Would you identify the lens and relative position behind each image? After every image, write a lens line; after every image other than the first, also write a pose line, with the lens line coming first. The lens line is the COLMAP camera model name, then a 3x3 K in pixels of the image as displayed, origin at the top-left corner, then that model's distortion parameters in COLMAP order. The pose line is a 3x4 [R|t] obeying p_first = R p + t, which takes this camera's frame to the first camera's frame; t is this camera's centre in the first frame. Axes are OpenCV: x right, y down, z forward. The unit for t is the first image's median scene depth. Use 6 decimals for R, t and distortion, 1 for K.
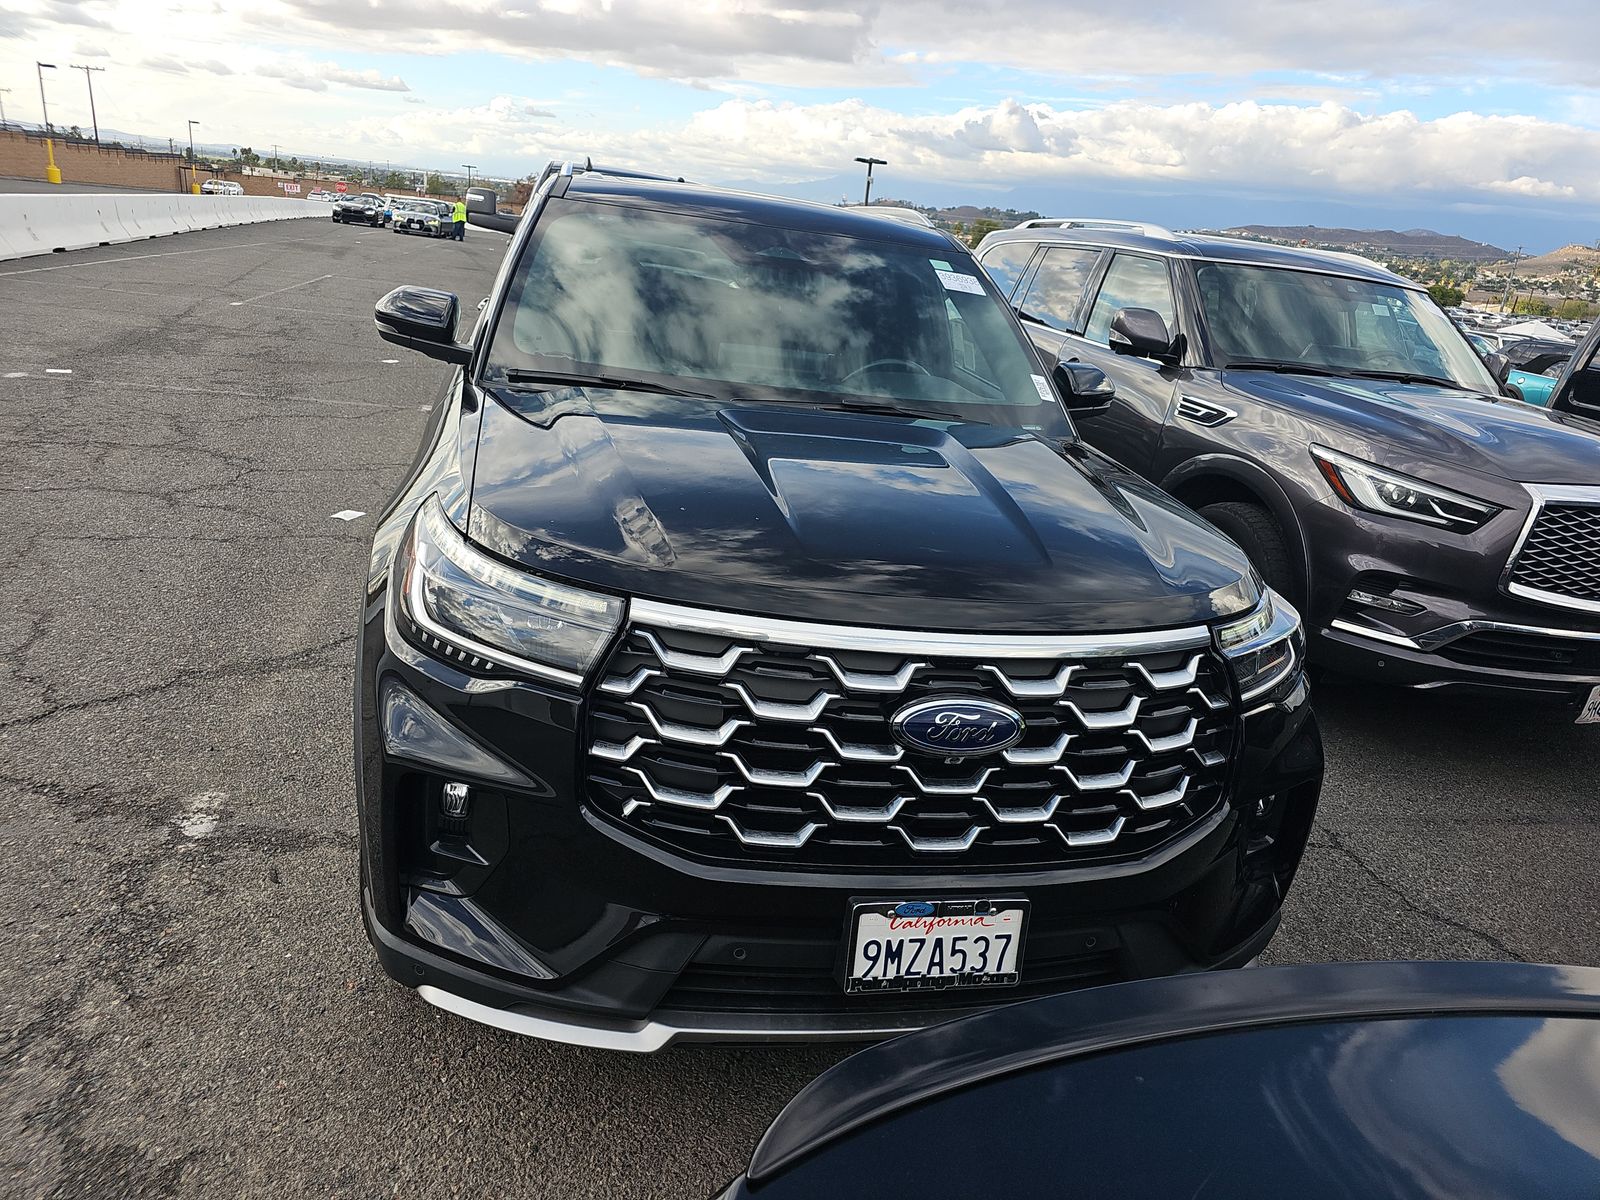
lens RADIAL K [[1078.5, 0, 802.0], [0, 1078.5, 601.7], [0, 0, 1]] dist [0.038071, -0.027145]
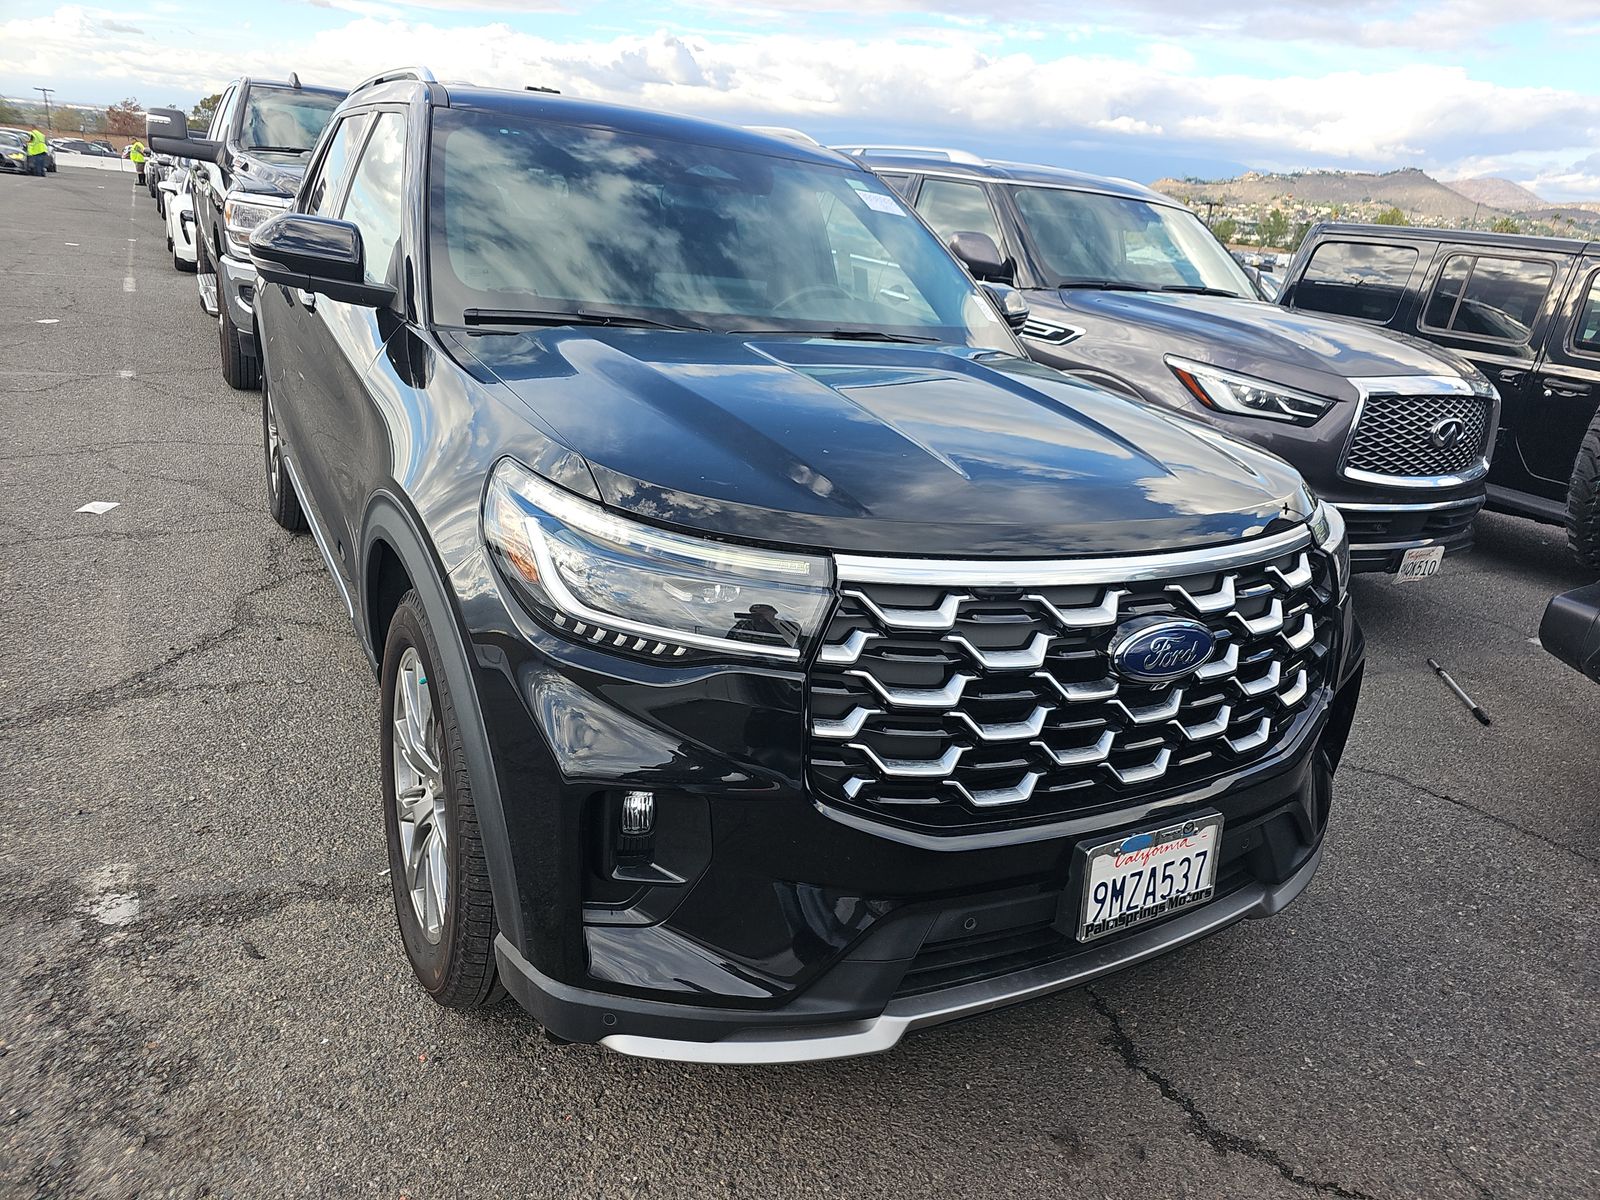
lens RADIAL K [[1078.5, 0, 833.8], [0, 1078.5, 587.6], [0, 0, 1]] dist [0.038071, -0.027145]
pose [[0.952065, -0.115471, 0.283265, -0.384734], [0.103834, 0.993027, 0.055813, -0.024088], [-0.287735, -0.023725, 0.957416, 0.147363]]
